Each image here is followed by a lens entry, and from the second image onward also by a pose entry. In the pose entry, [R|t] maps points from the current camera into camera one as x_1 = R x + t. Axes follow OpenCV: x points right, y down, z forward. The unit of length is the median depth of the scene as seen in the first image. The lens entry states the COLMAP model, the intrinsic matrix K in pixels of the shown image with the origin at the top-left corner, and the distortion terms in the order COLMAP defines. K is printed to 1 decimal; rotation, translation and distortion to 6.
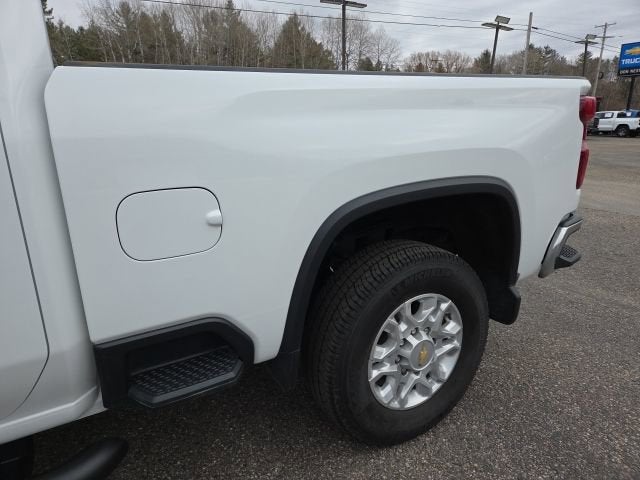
lens RADIAL K [[420.6, 0, 303.1], [0, 420.6, 240.8], [0, 0, 1]] dist [0.060524, -0.045167]
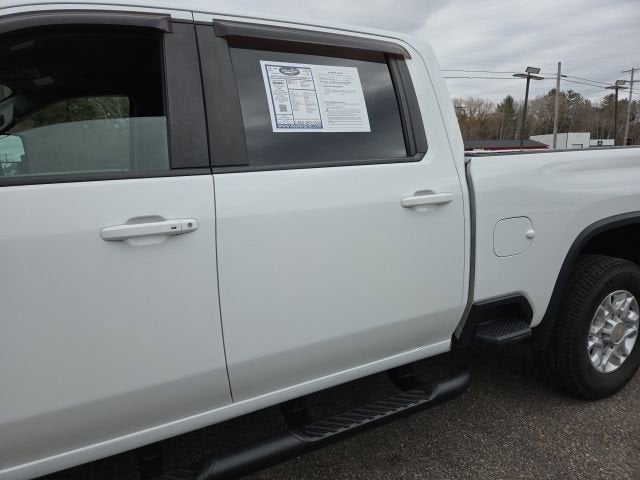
lens RADIAL K [[405.9, 0, 307.1], [0, 405.9, 242.9], [0, 0, 1]] dist [0.056194, -0.029547]
pose [[0.998032, -0.008786, -0.062083, -0.633895], [0.003228, 0.996021, -0.089059, 0.081235], [0.062619, 0.088684, 0.994090, -0.454910]]
